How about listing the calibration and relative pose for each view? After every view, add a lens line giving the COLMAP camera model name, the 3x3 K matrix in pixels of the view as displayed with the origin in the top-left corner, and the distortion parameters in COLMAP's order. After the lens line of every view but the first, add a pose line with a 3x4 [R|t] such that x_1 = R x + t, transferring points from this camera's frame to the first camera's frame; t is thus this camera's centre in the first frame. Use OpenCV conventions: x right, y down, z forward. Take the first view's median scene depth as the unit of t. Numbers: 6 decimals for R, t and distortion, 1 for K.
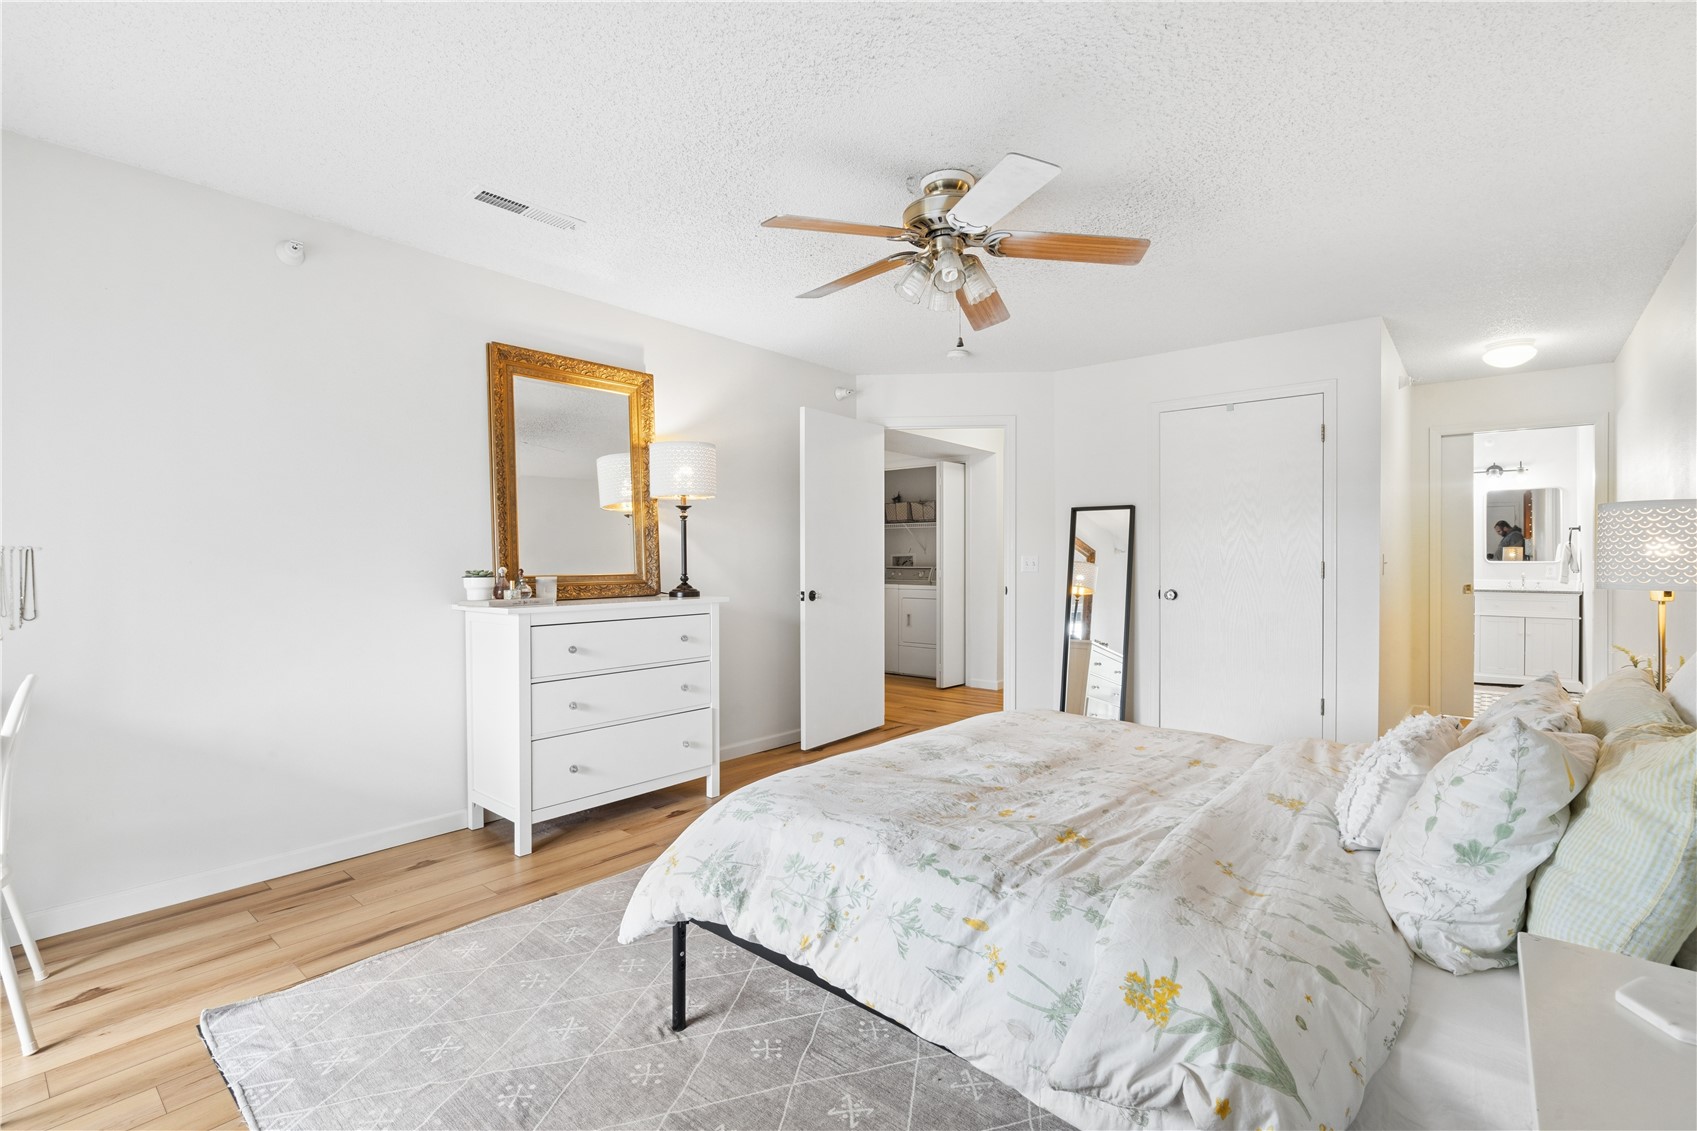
lens RADIAL K [[749.3, 0, 847.1], [0, 749.3, 562.1], [0, 0, 1]] dist [-0.004175, -0.000394]
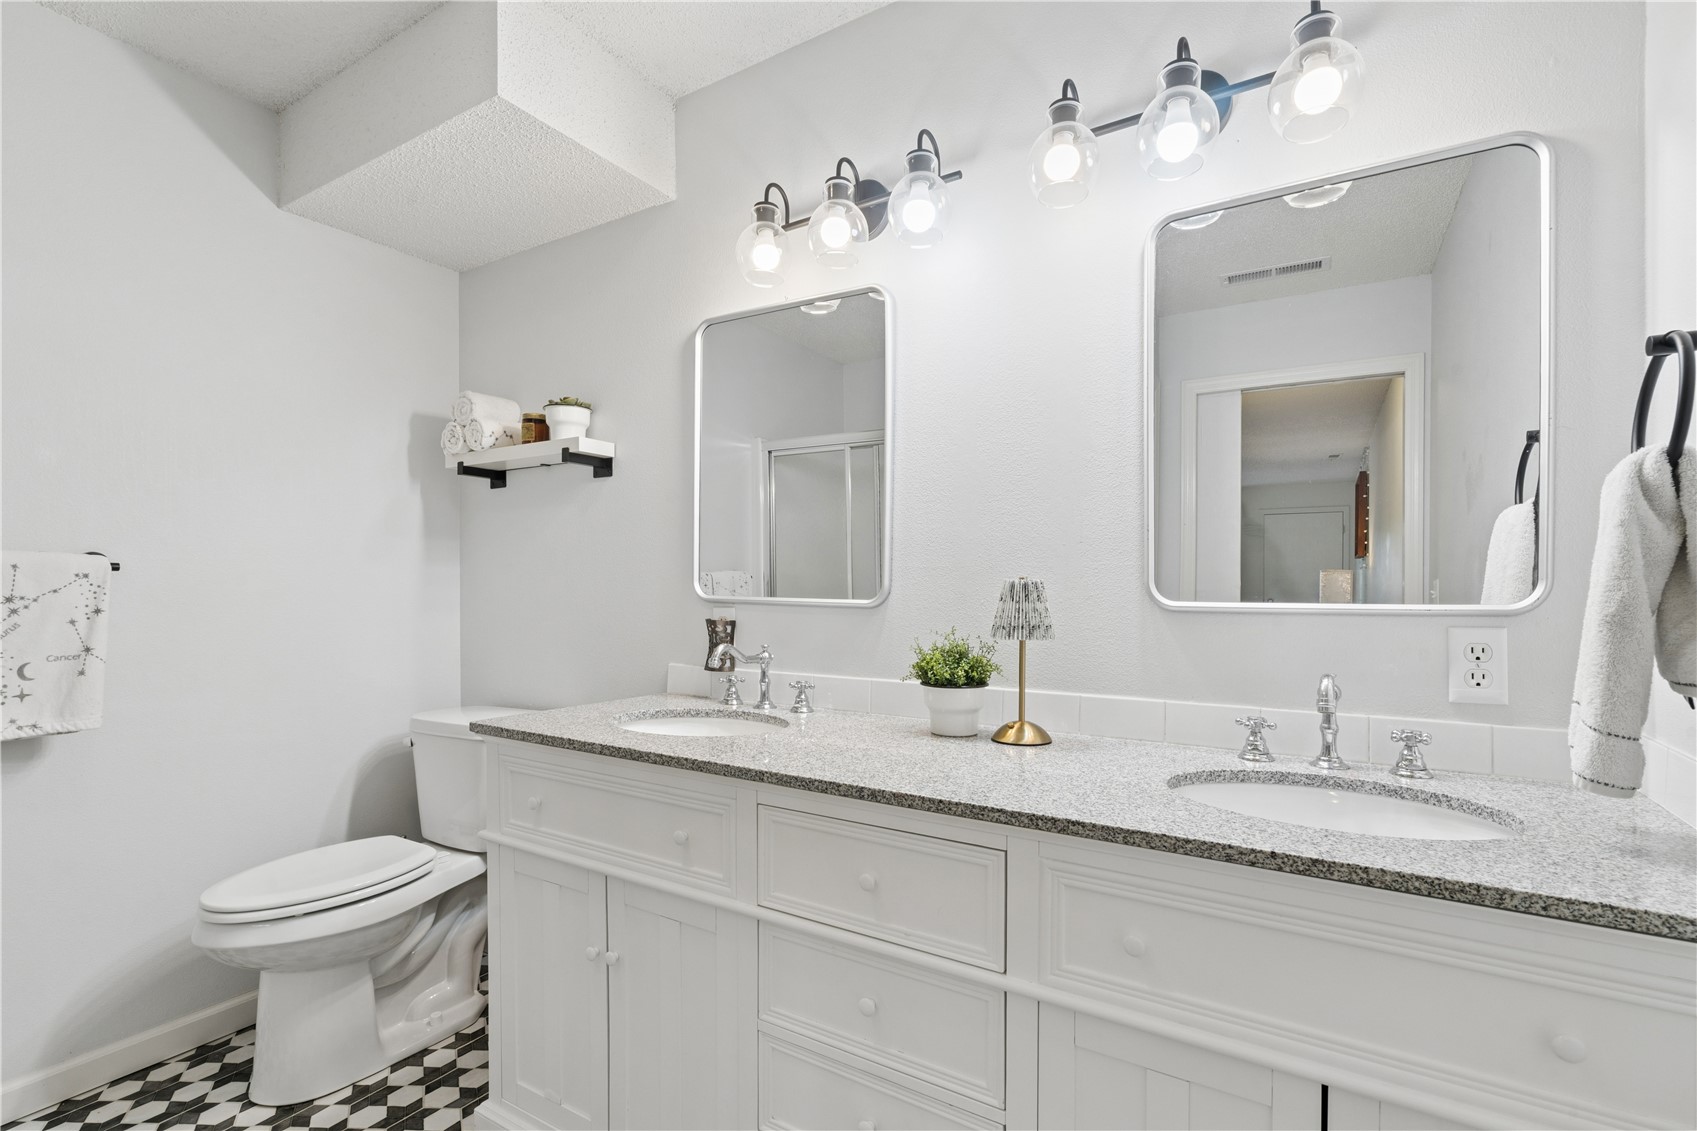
lens RADIAL K [[785.0, 0, 842.8], [0, 785.0, 585.7], [0, 0, 1]] dist [-0.000821, -0.000210]
pose [[0.988433, 0.005684, 0.151555, 0.791843], [-0.004474, 0.999955, -0.008320, -0.003564], [-0.151595, 0.007545, 0.988414, 0.866132]]
